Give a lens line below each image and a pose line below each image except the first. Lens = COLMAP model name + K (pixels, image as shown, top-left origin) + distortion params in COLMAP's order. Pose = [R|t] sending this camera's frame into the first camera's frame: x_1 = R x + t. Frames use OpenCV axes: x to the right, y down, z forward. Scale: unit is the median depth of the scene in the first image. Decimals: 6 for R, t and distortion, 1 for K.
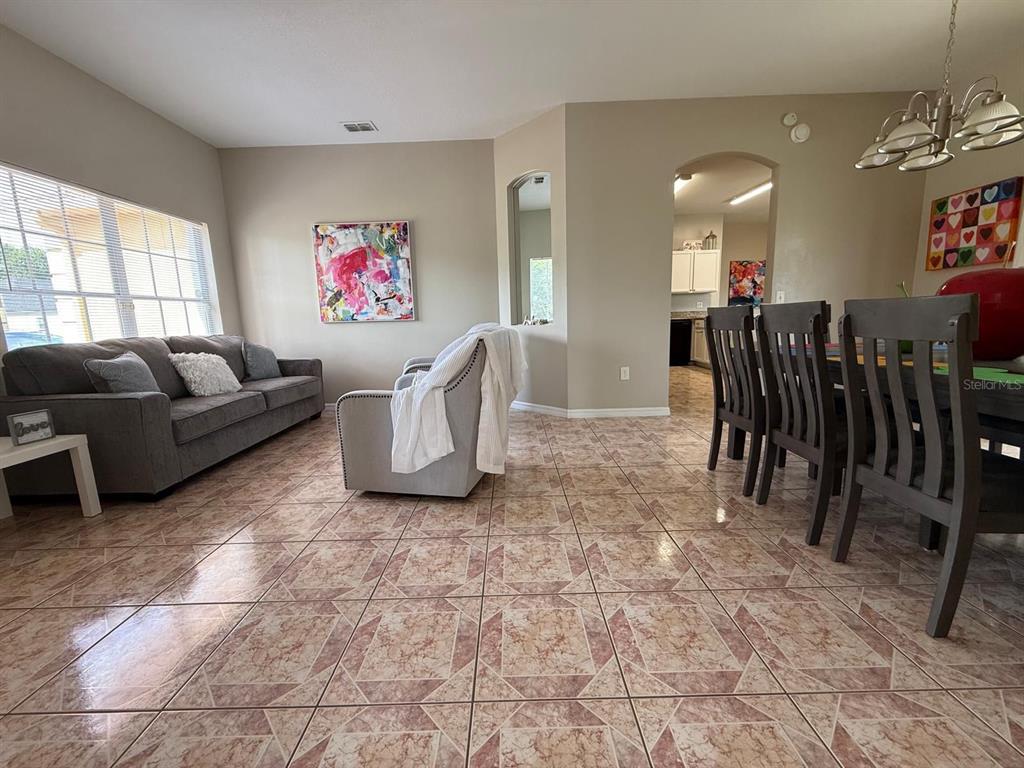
lens RADIAL K [[407.4, 0, 514.4], [0, 407.4, 382.4], [0, 0, 1]] dist [0.000211, -0.000540]
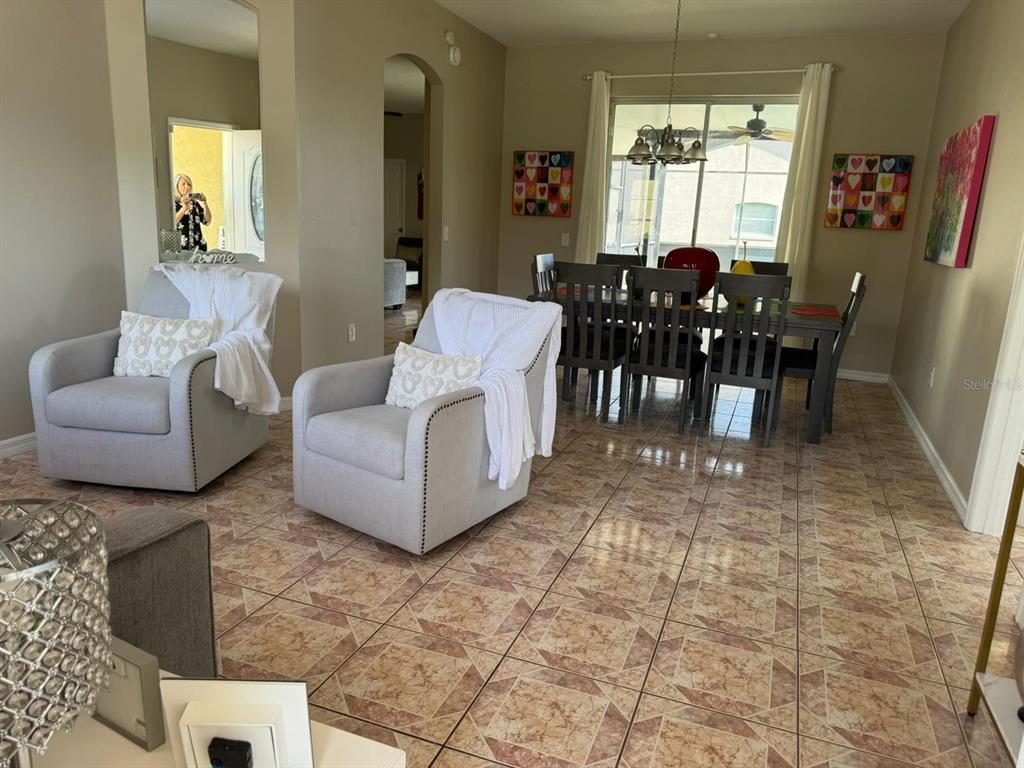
lens RADIAL K [[713.1, 0, 514.6], [0, 713.1, 387.4], [0, 0, 1]] dist [0.028953, -0.011483]
pose [[0.365006, -0.162533, 0.916708, -2.150625], [0.082357, 0.986420, 0.142101, -0.220118], [-0.927355, 0.023630, 0.373435, 0.716592]]
